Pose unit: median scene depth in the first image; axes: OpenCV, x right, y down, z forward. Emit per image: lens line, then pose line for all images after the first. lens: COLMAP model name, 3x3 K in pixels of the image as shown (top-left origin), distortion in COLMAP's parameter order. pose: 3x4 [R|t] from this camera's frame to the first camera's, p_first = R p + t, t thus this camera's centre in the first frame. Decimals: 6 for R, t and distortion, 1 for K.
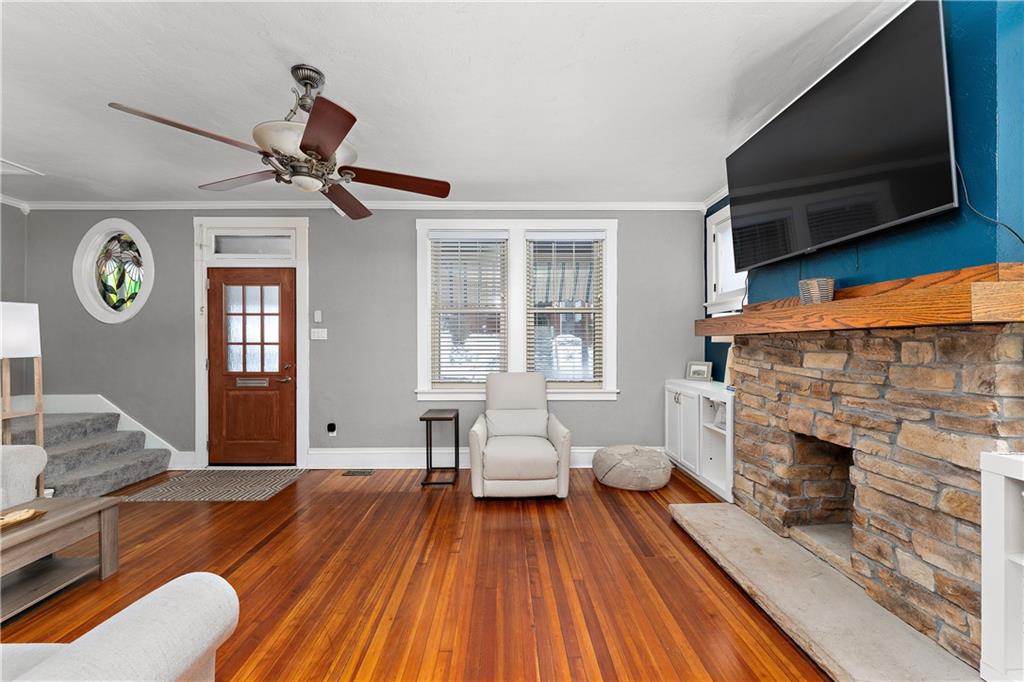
lens RADIAL K [[409.6, 0, 508.7], [0, 409.6, 342.2], [0, 0, 1]] dist [0.003599, 0.000570]
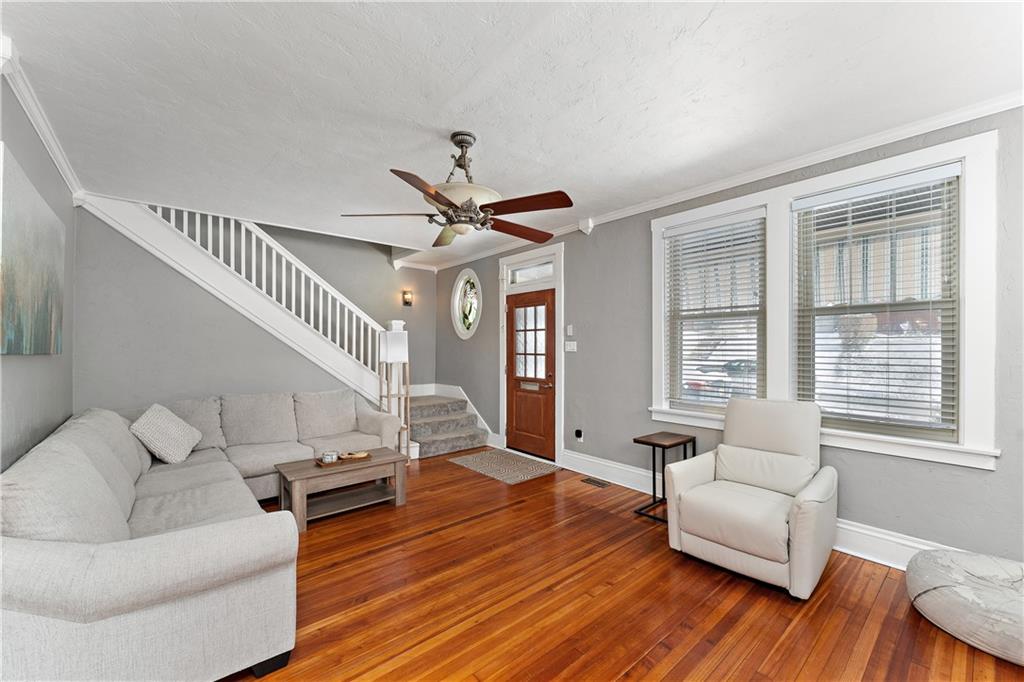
lens RADIAL K [[409.6, 0, 511.9], [0, 409.6, 345.2], [0, 0, 1]] dist [0.003599, 0.000570]
pose [[0.641631, -0.002284, -0.767010, 0.360010], [0.000502, 0.999997, -0.002558, -0.026984], [0.767013, 0.001256, 0.641630, 0.231356]]
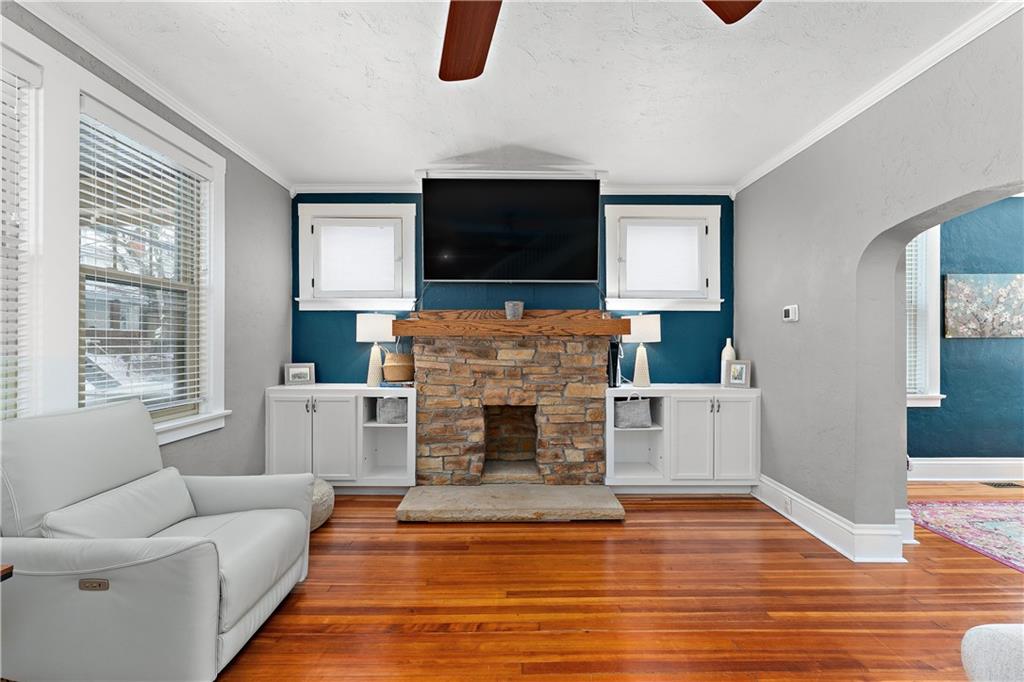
lens RADIAL K [[409.6, 0, 514.4], [0, 409.6, 343.1], [0, 0, 1]] dist [0.003599, 0.000570]
pose [[0.004180, 0.001151, 0.999991, -0.545832], [-0.004536, 0.999989, -0.001132, 0.002979], [-0.999981, -0.004531, 0.004185, 0.691821]]
